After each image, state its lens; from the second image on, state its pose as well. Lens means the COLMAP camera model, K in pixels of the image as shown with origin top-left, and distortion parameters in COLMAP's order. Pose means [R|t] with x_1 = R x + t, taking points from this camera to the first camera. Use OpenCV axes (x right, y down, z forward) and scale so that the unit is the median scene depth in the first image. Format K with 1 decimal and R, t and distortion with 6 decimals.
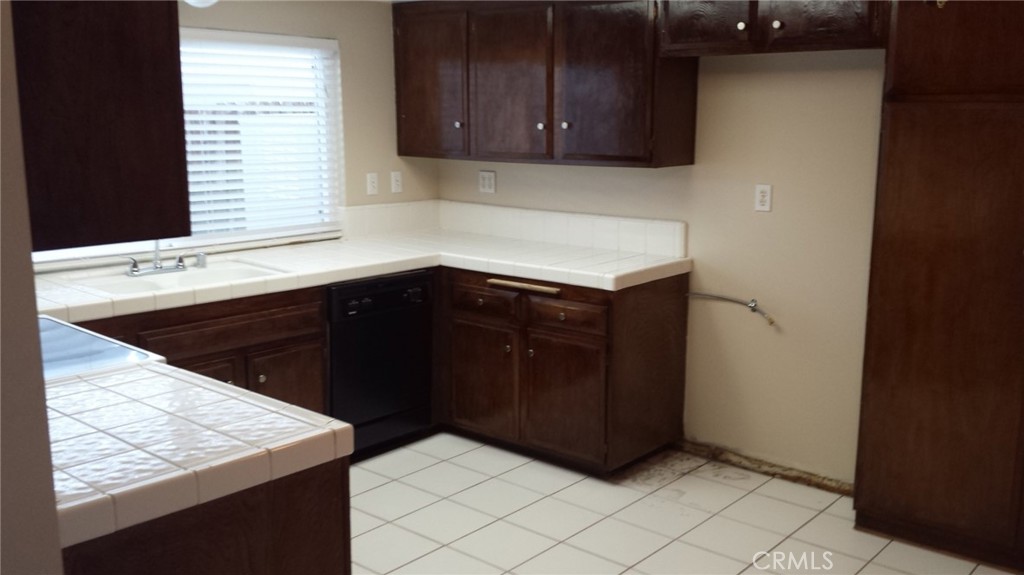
lens RADIAL K [[938.0, 0, 512.0], [0, 938.0, 287.5], [0, 0, 1]] dist [0.158491, -0.377873]
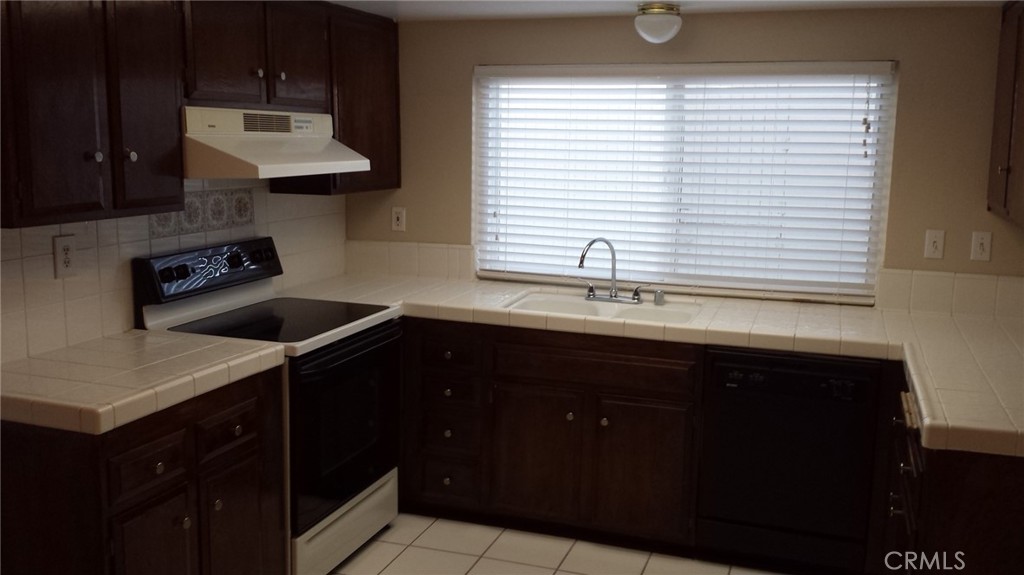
lens RADIAL K [[938.0, 0, 512.0], [0, 938.0, 287.5], [0, 0, 1]] dist [0.158491, -0.377873]
pose [[0.367397, 0.146586, -0.918440, 0.526067], [-0.181317, 0.979843, 0.083856, -0.094681], [0.912219, 0.135720, 0.386570, 0.480436]]
